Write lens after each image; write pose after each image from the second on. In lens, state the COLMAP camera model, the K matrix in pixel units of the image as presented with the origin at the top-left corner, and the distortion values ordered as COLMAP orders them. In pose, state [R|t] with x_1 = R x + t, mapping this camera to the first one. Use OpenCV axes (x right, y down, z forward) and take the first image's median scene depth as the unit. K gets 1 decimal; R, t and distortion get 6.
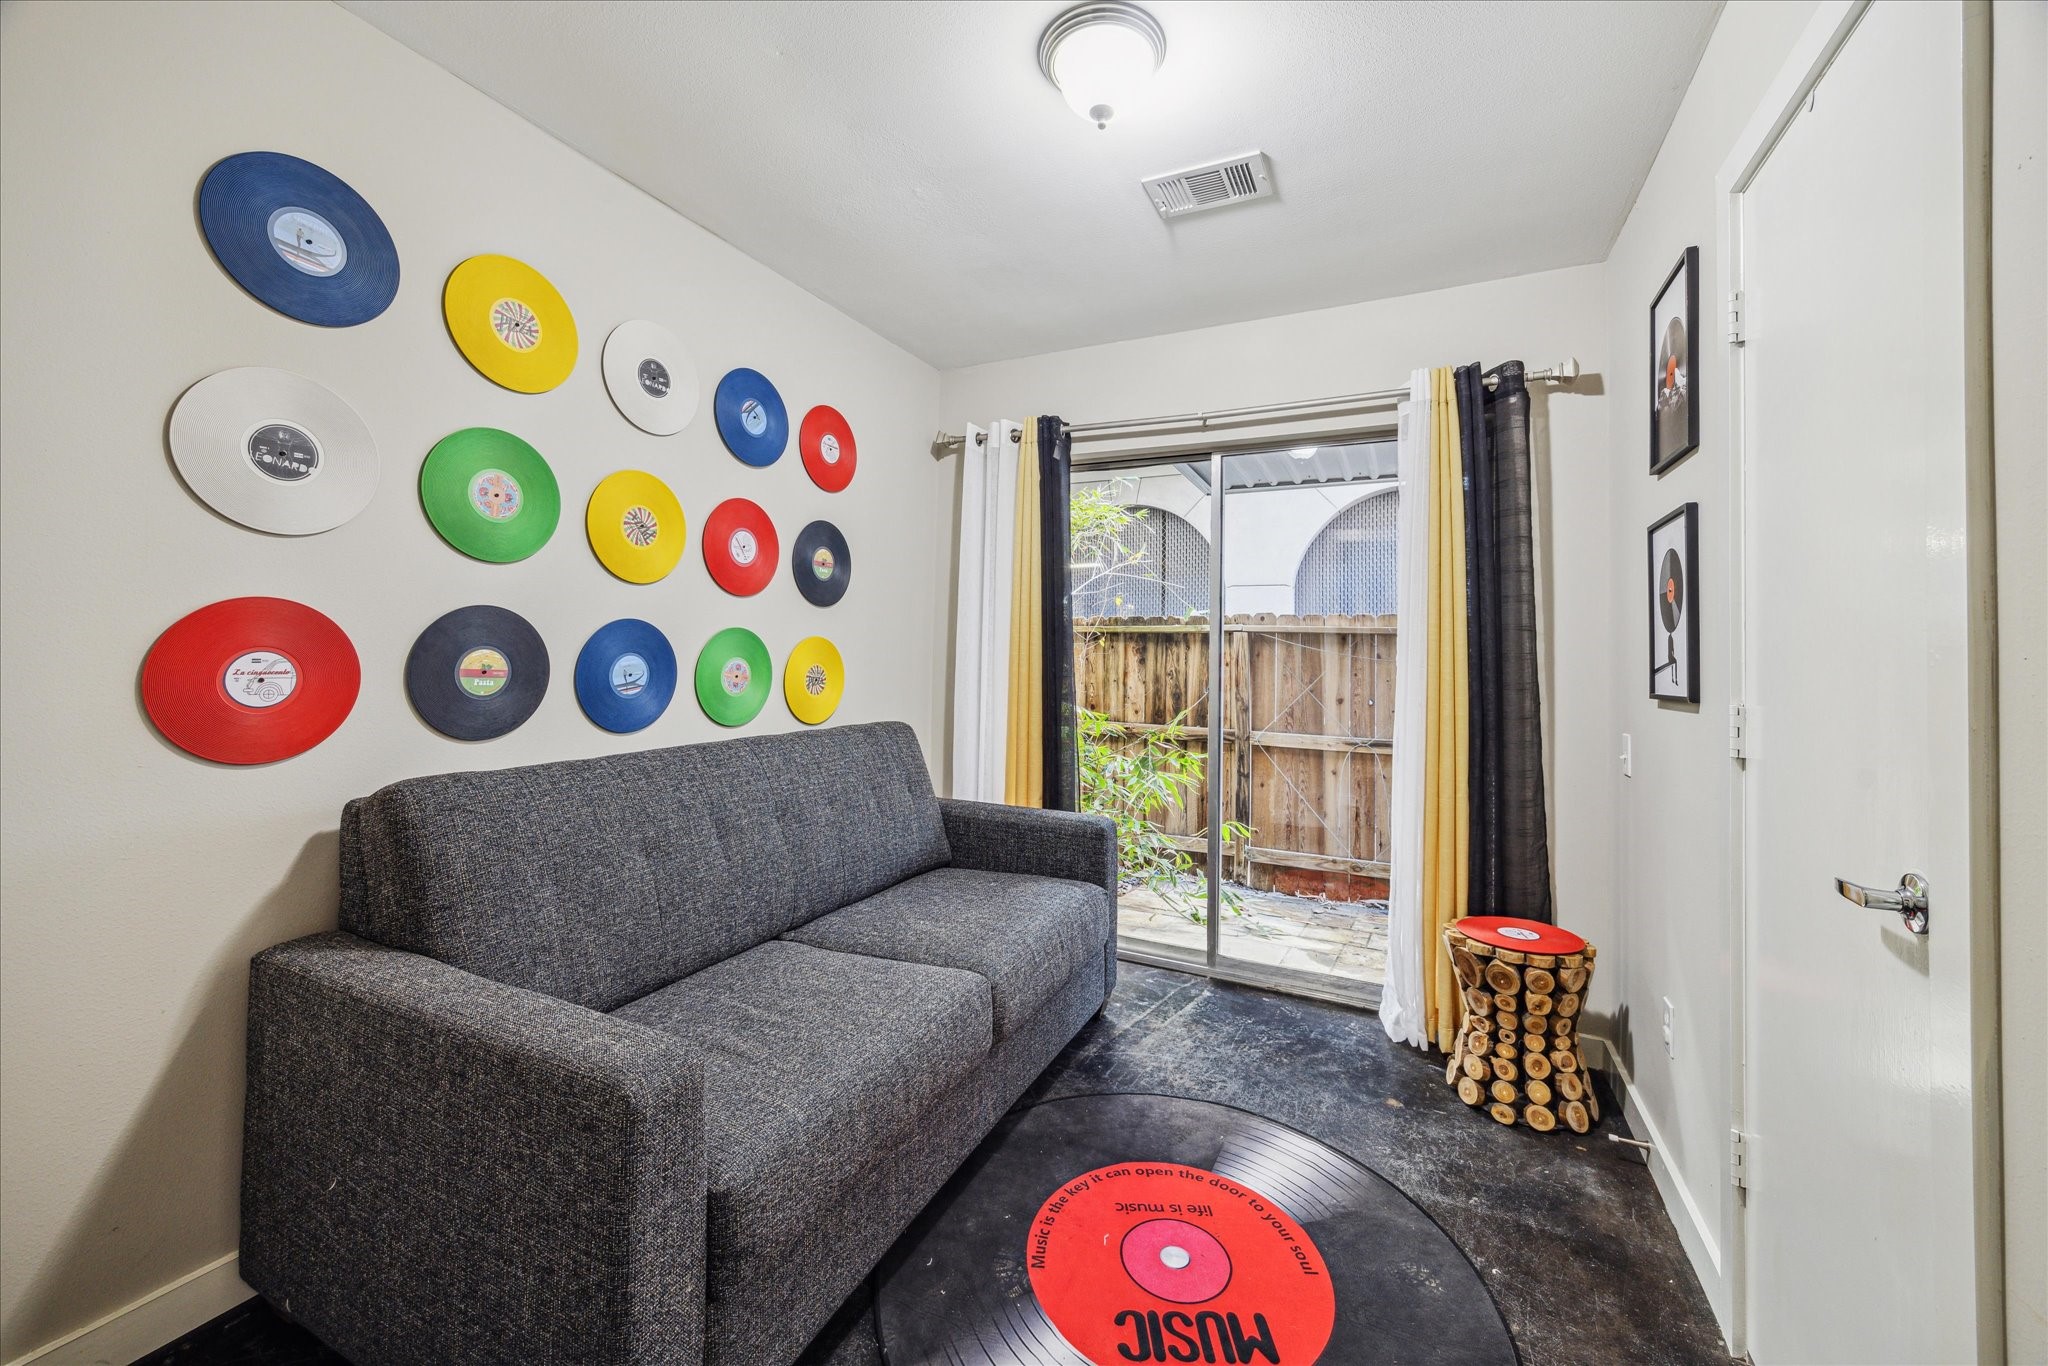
lens RADIAL K [[787.0, 0, 1014.8], [0, 787.0, 663.7], [0, 0, 1]] dist [0.001844, 0.000159]
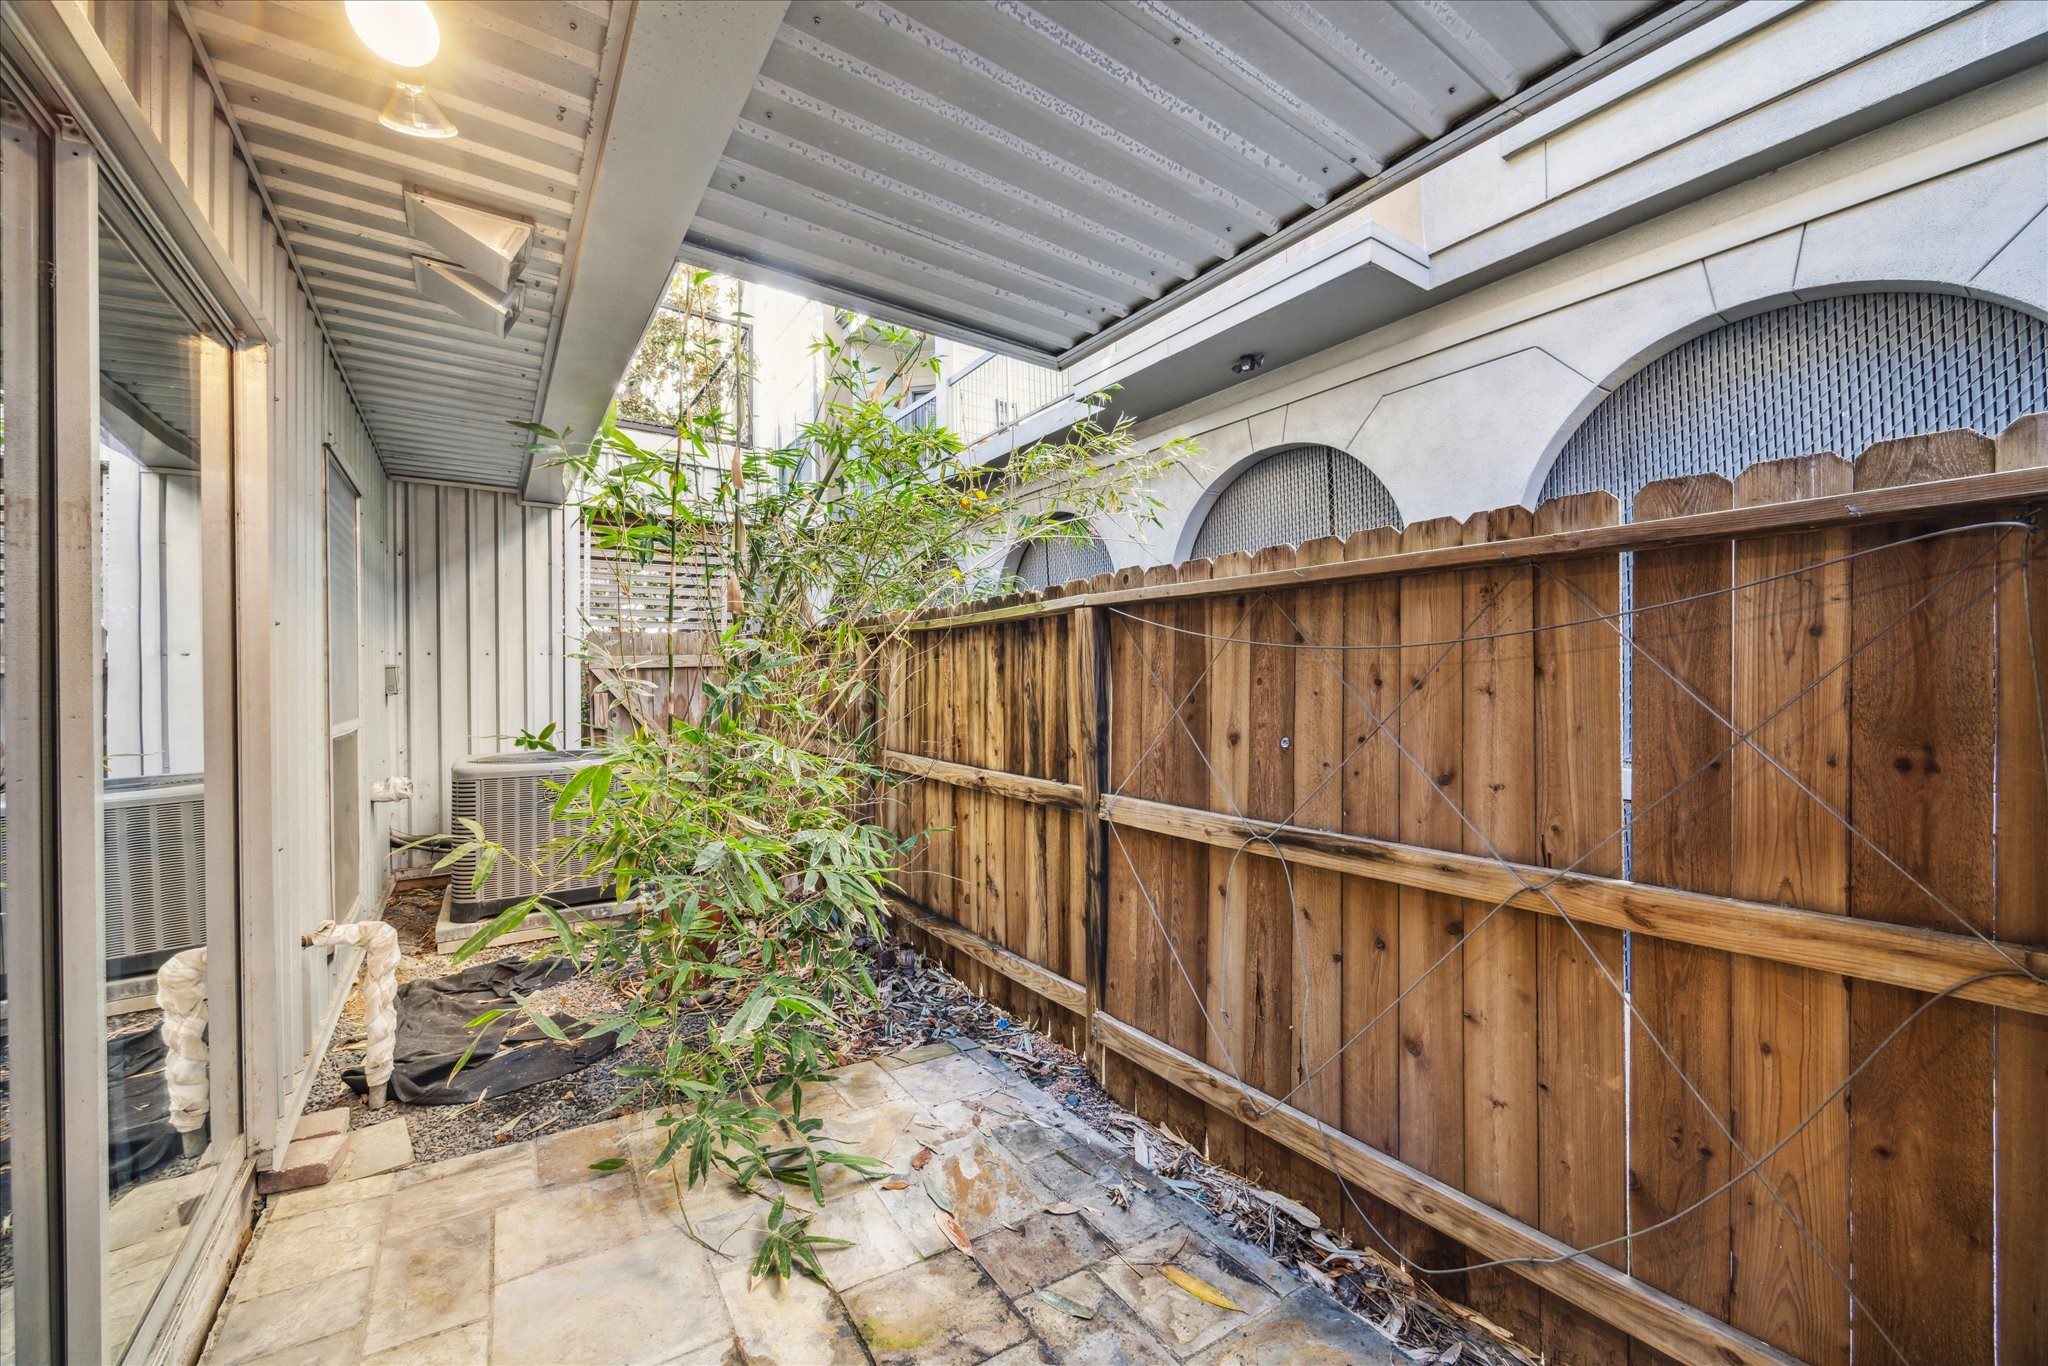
lens RADIAL K [[787.0, 0, 1033.7], [0, 787.0, 694.1], [0, 0, 1]] dist [0.001844, 0.000159]
pose [[0.884965, -0.020627, -0.465200, 0.507573], [0.025514, 0.999666, 0.004212, 0.015657], [0.464957, -0.015597, 0.885196, 0.517299]]
